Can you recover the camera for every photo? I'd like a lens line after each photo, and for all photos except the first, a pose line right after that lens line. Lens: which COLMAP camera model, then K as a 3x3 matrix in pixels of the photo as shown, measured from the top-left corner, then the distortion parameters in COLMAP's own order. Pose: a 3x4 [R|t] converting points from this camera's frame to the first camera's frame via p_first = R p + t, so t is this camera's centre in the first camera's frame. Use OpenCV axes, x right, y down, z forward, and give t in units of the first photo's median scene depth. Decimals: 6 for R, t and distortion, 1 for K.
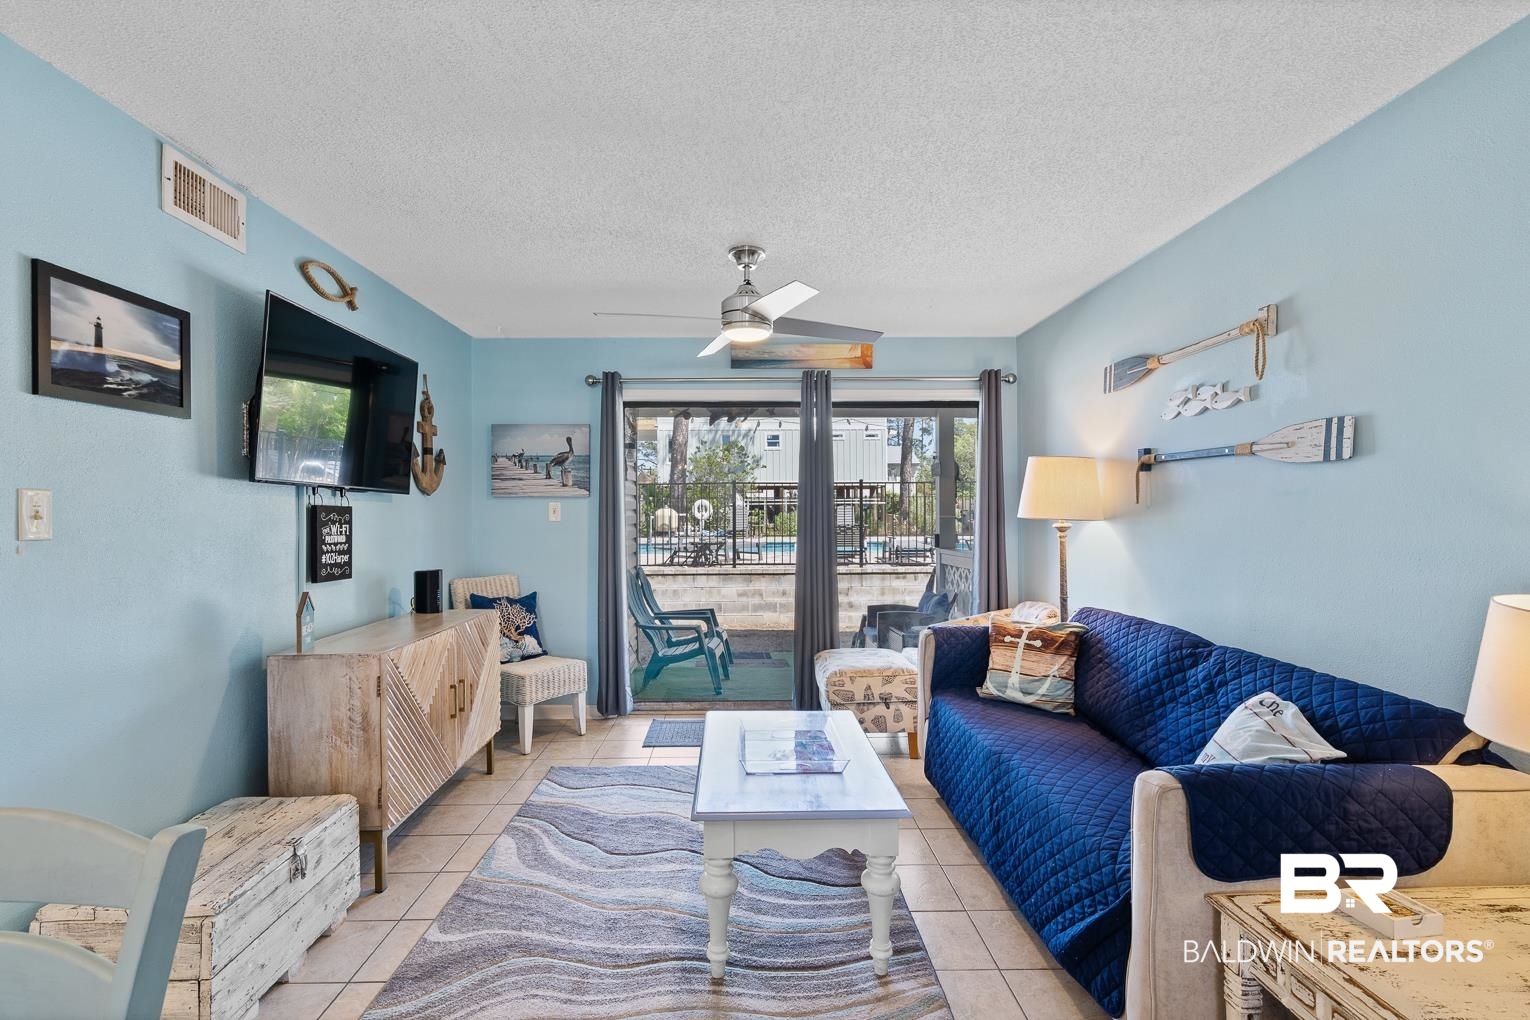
lens RADIAL K [[722.9, 0, 758.9], [0, 722.9, 511.1], [0, 0, 1]] dist [-0.003492, 0.001842]
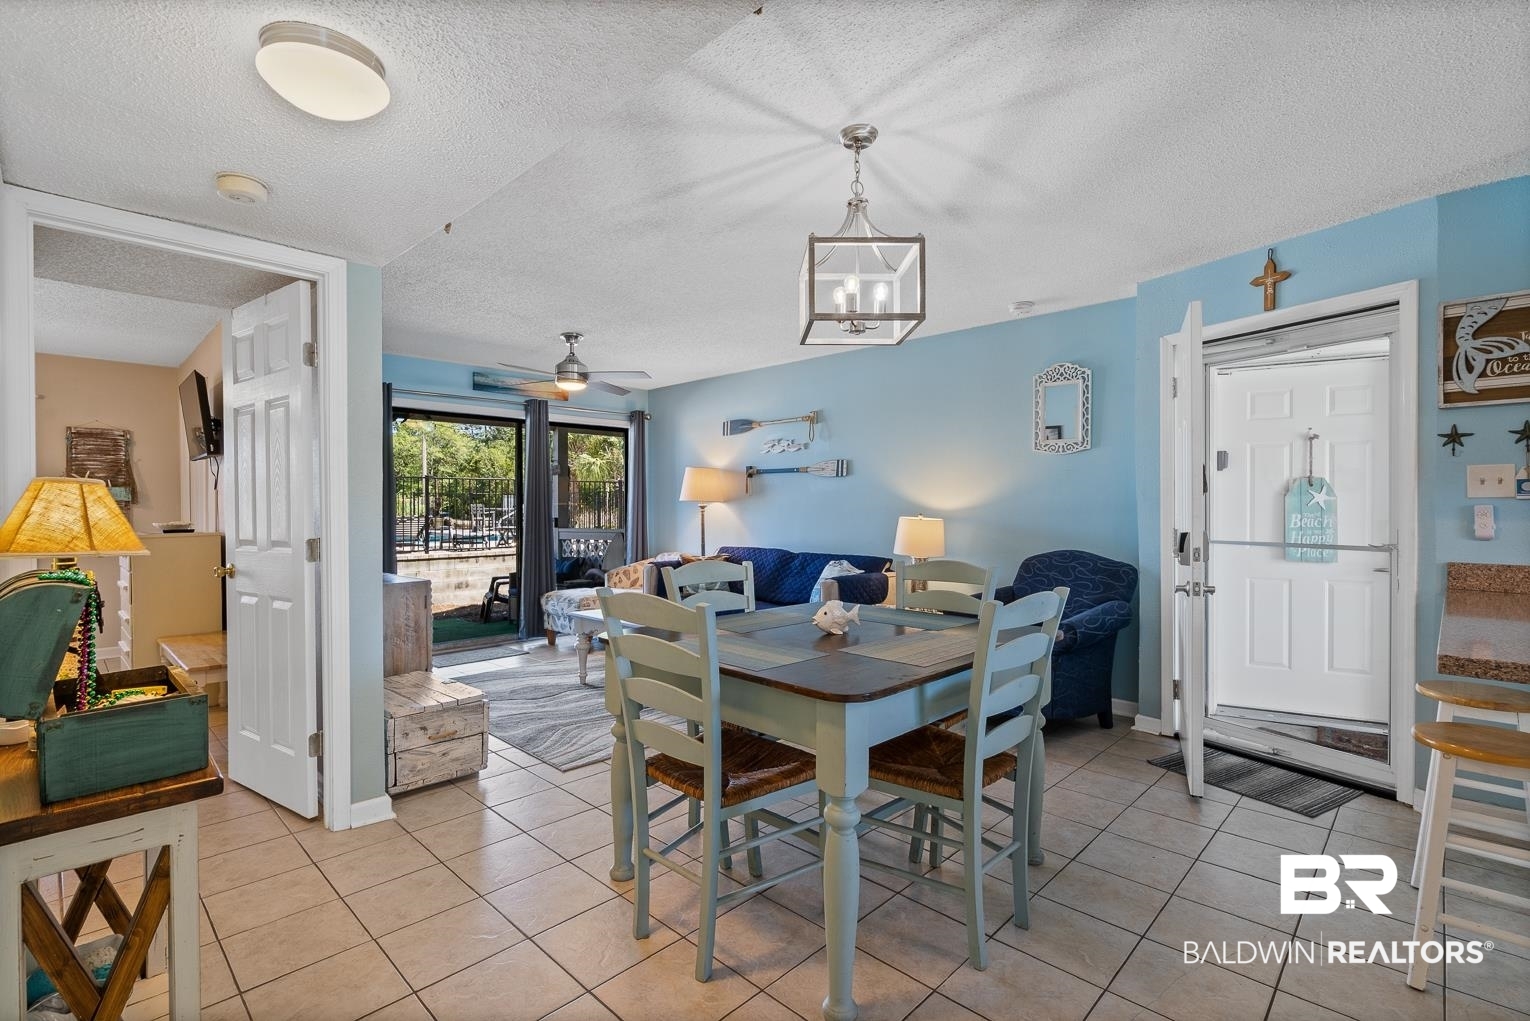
lens RADIAL K [[703.0, 0, 758.1], [0, 703.0, 510.7], [0, 0, 1]] dist [-0.000832, 0.000555]
pose [[0.717876, 0.000709, 0.696170, -0.790763], [-0.000813, 1.000000, -0.000179, 0.036687], [-0.696170, -0.000437, 0.717877, -0.417895]]
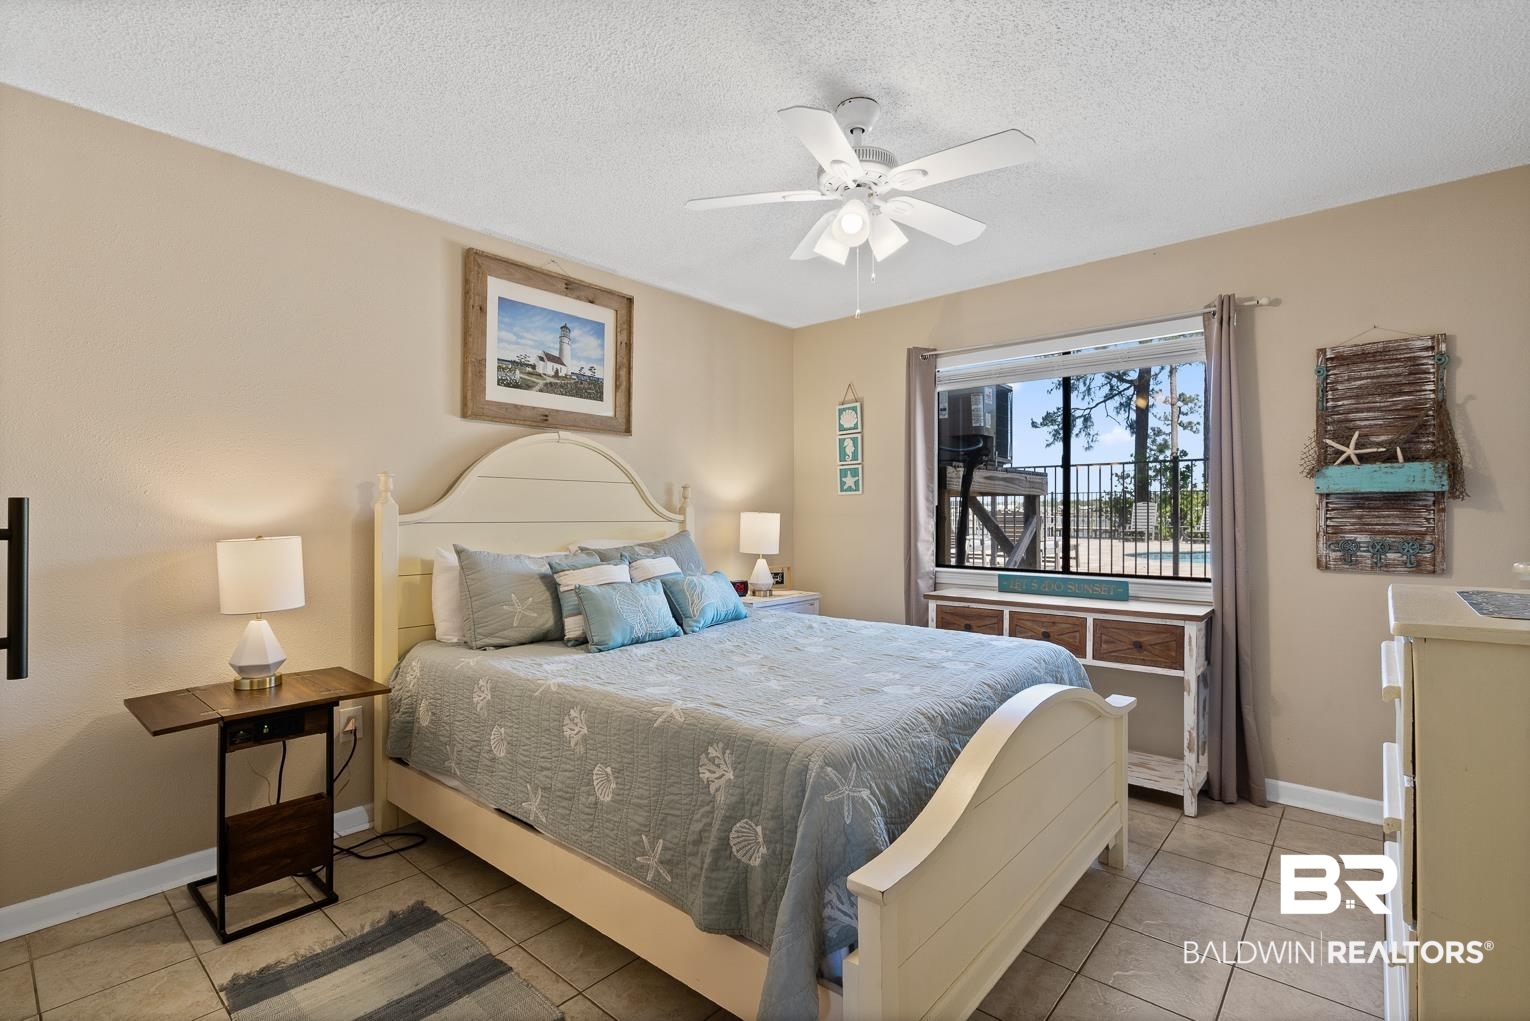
lens RADIAL K [[703.0, 0, 758.1], [0, 703.0, 510.7], [0, 0, 1]] dist [-0.000832, 0.000555]
pose [[0.733862, 0.006340, -0.679269, -0.724633], [-0.006407, 0.999977, 0.002412, 0.036745], [0.679269, 0.002582, 0.733885, 0.855862]]
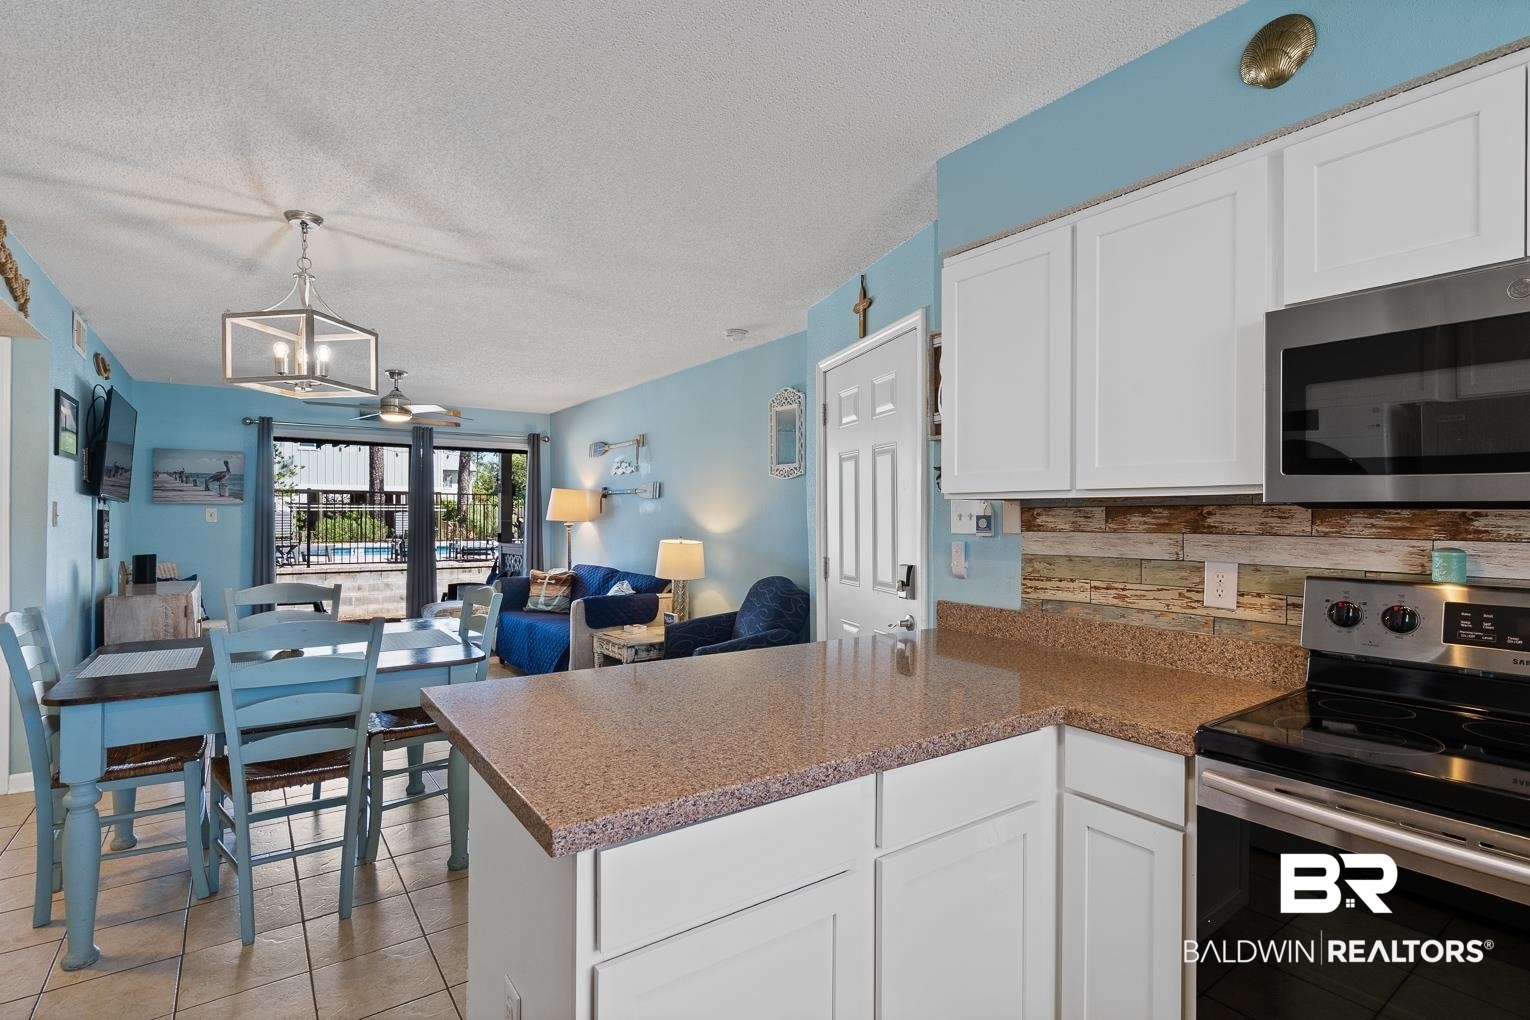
lens RADIAL K [[724.3, 0, 755.8], [0, 724.3, 513.8], [0, 0, 1]] dist [-0.006994, 0.000837]
pose [[0.830762, 0.008954, 0.556556, -0.261906], [-0.005004, 0.999950, -0.008619, 0.006609], [-0.556605, 0.004375, 0.830766, -0.957845]]
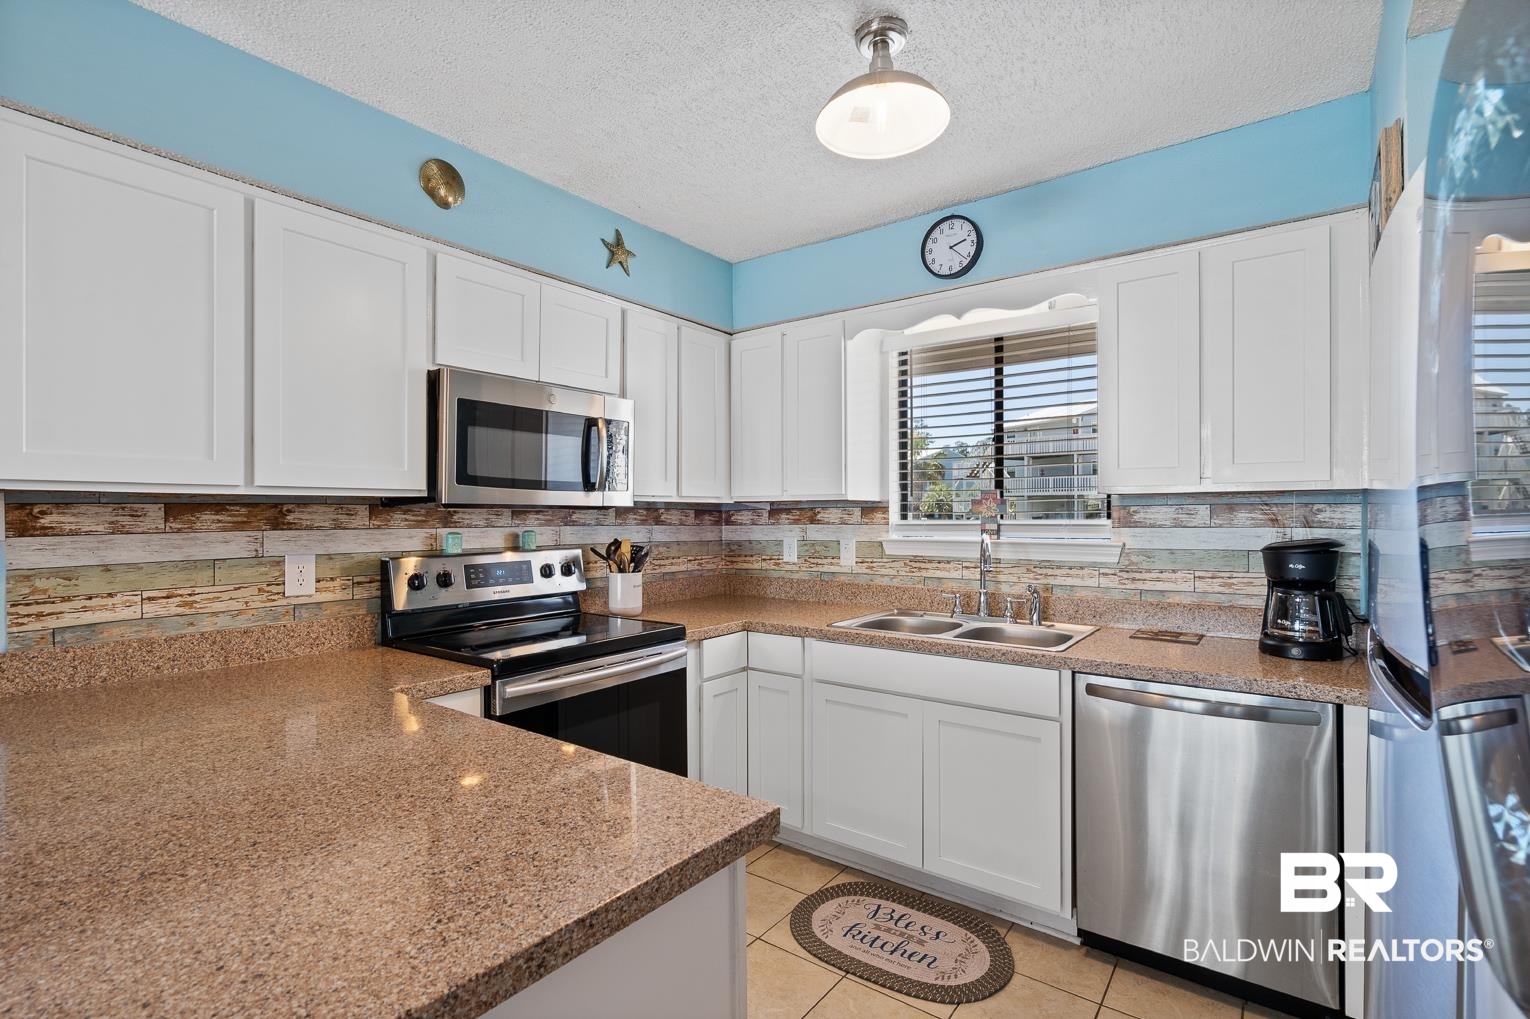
lens RADIAL K [[711.3, 0, 756.5], [0, 711.3, 512.5], [0, 0, 1]] dist [-0.005517, 0.002430]
pose [[-0.782120, 0.008775, 0.623066, -0.348758], [0.010645, 0.999943, -0.000720, 0.005362], [-0.623037, 0.006070, -0.782169, -0.433376]]
